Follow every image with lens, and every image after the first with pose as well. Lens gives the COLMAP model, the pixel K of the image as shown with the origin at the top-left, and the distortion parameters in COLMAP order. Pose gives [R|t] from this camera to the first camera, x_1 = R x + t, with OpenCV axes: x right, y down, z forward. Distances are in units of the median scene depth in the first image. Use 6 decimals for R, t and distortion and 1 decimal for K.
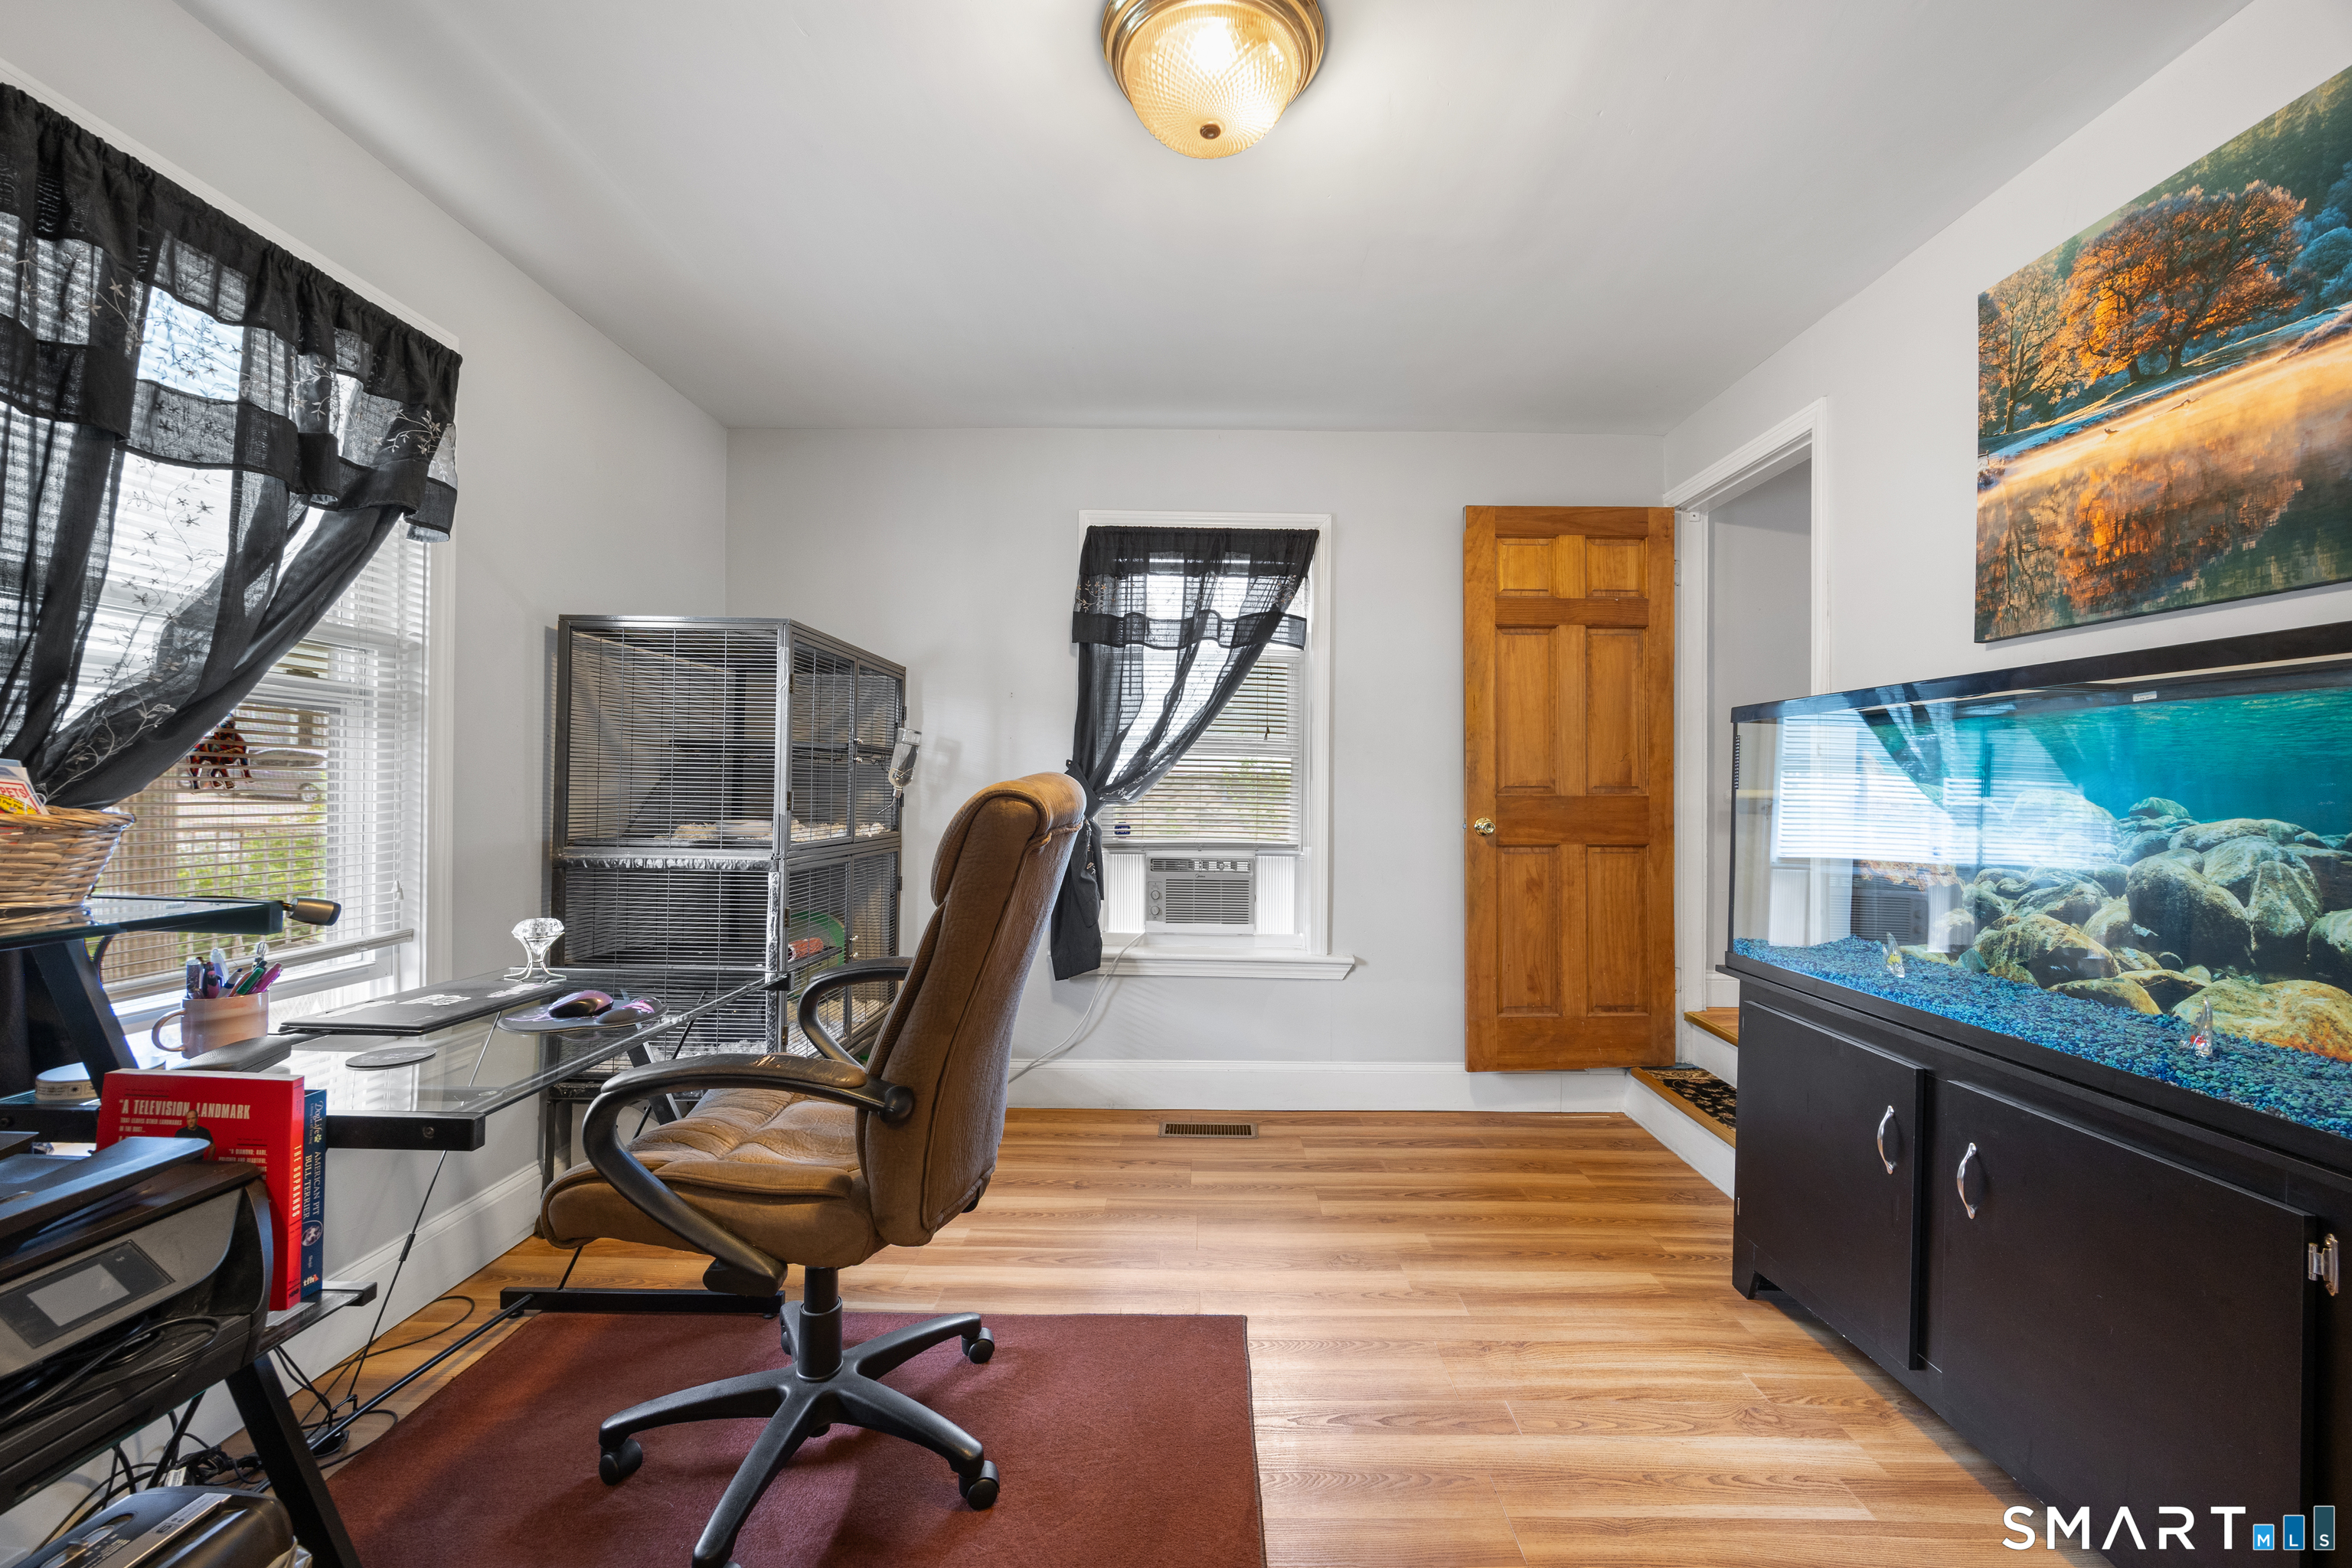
lens RADIAL K [[922.5, 0, 1178.5], [0, 922.5, 782.4], [0, 0, 1]] dist [0.001384, -0.000147]
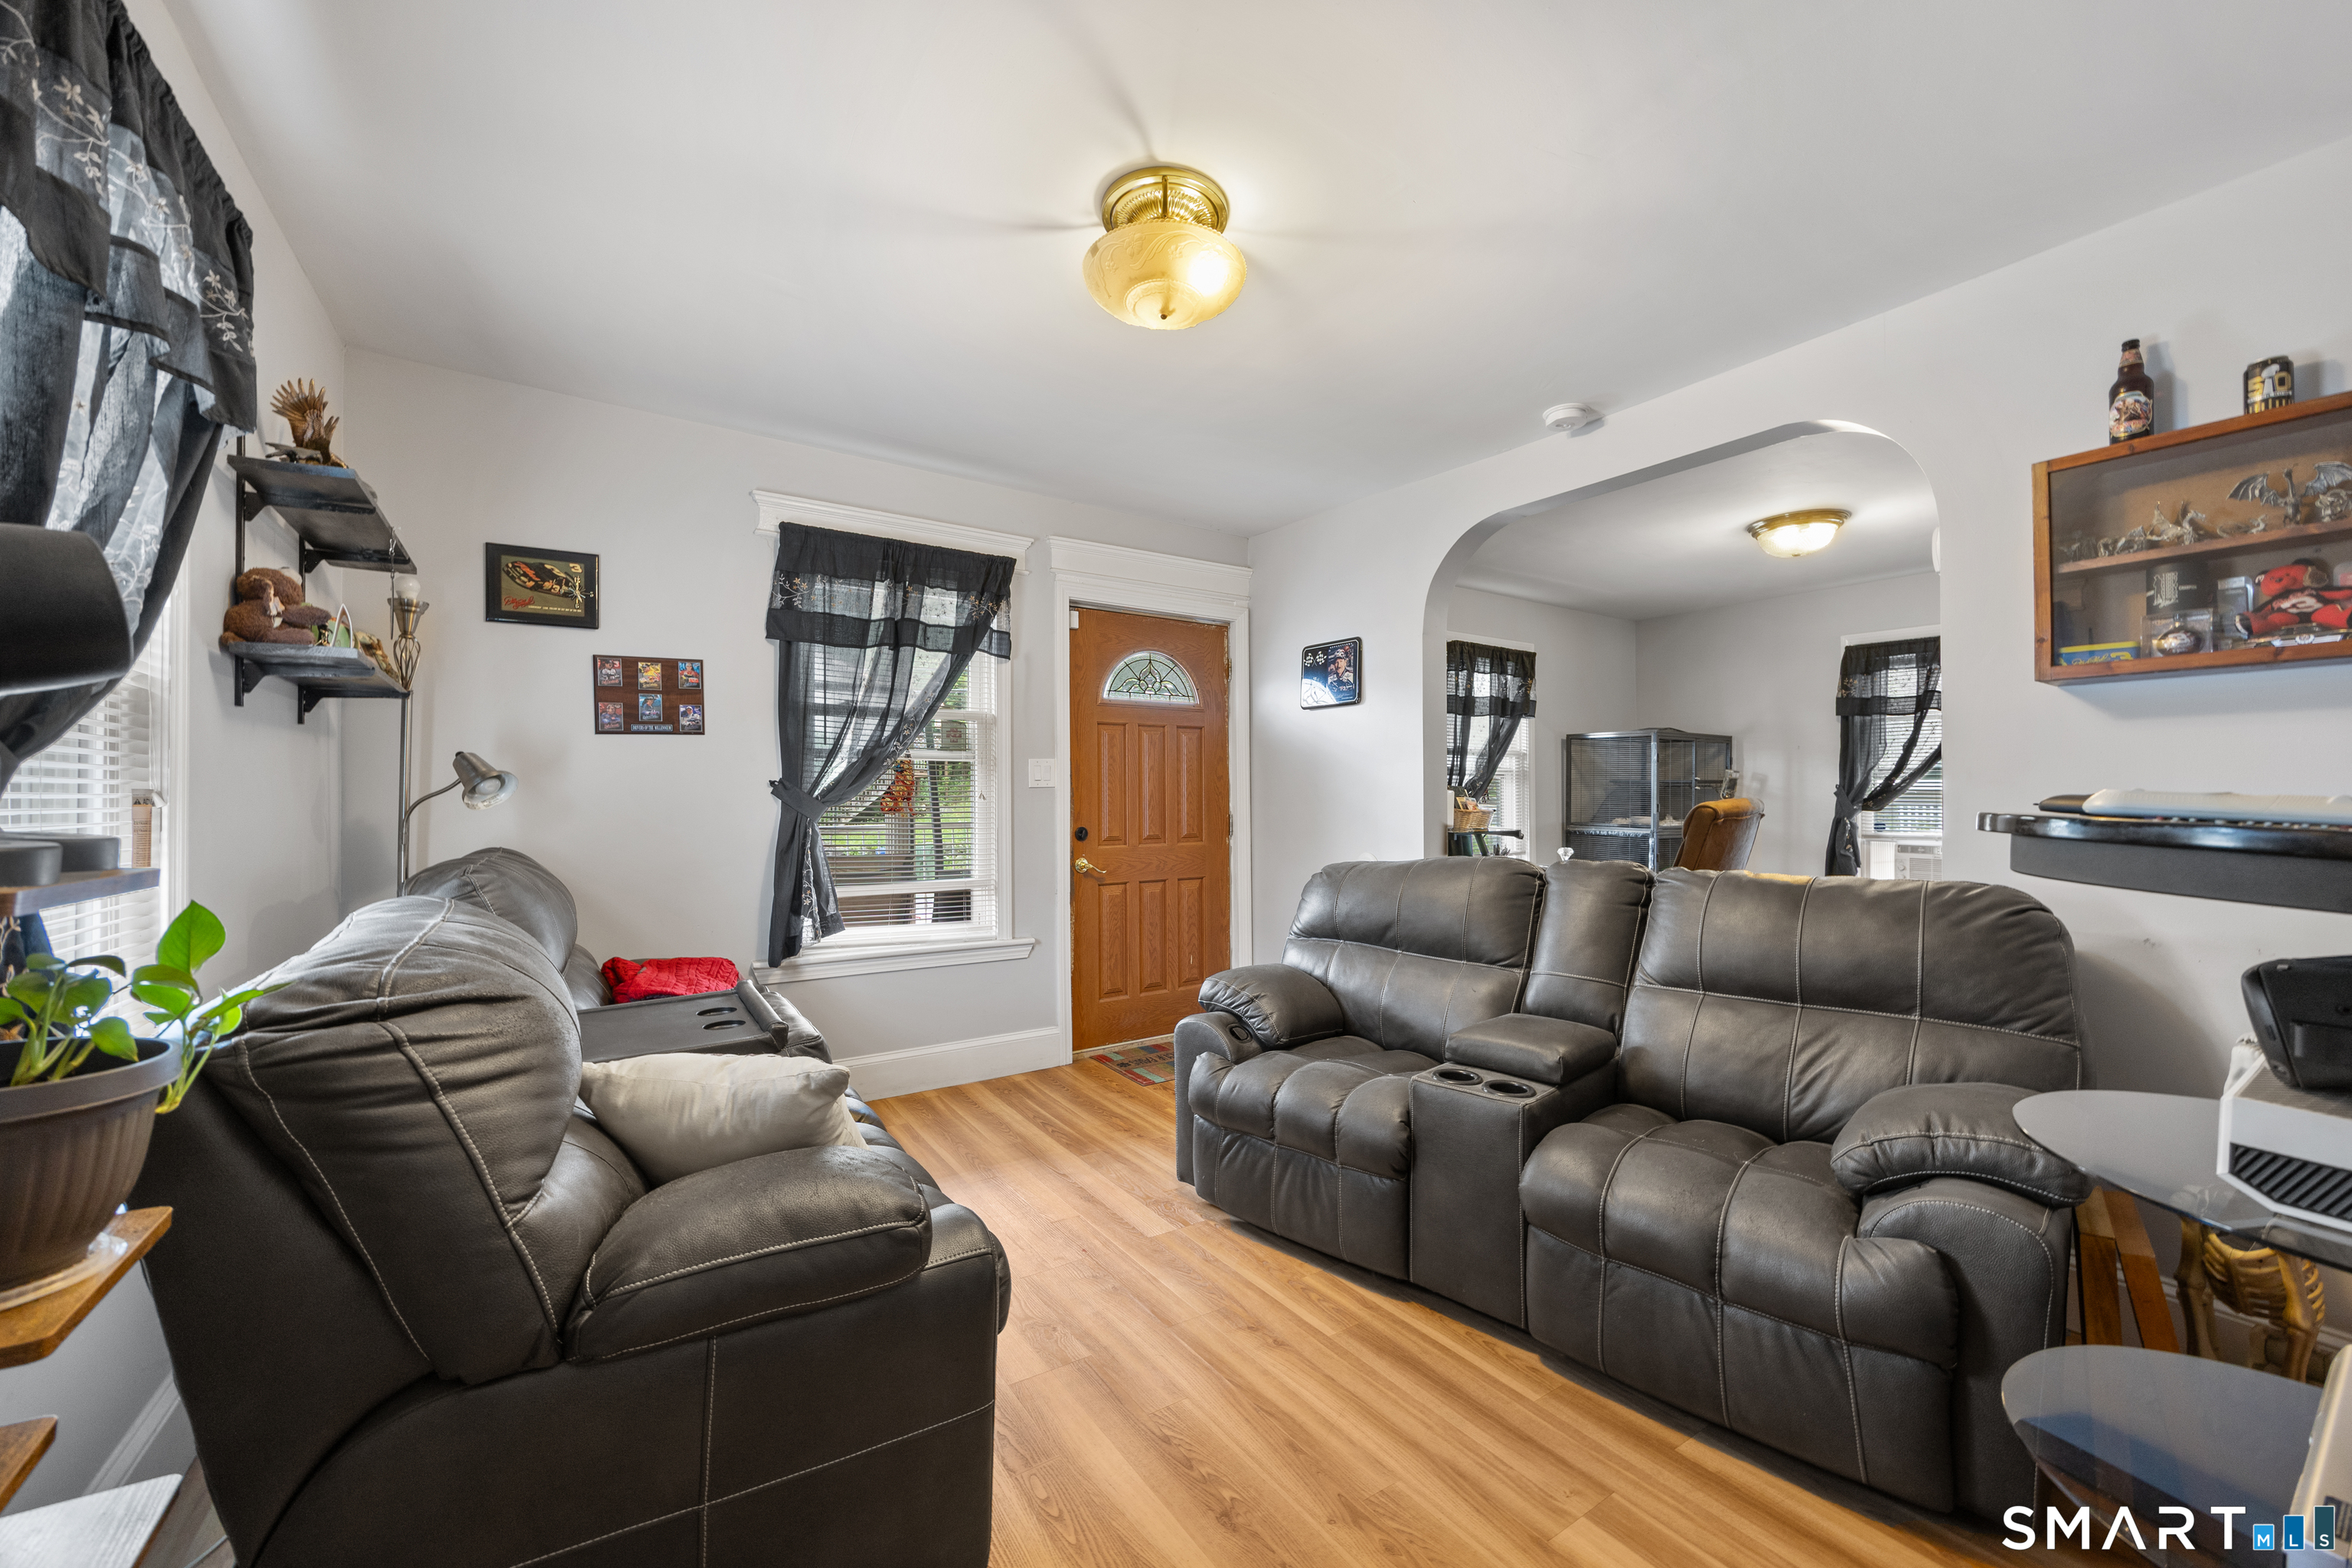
lens RADIAL K [[922.5, 0, 1183.3], [0, 922.5, 781.9], [0, 0, 1]] dist [0.001384, -0.000147]
pose [[0.584793, -0.020327, -0.810928, 0.757750], [0.008830, 0.999786, -0.018694, -0.011333], [0.811135, 0.003772, 0.584847, -1.318913]]
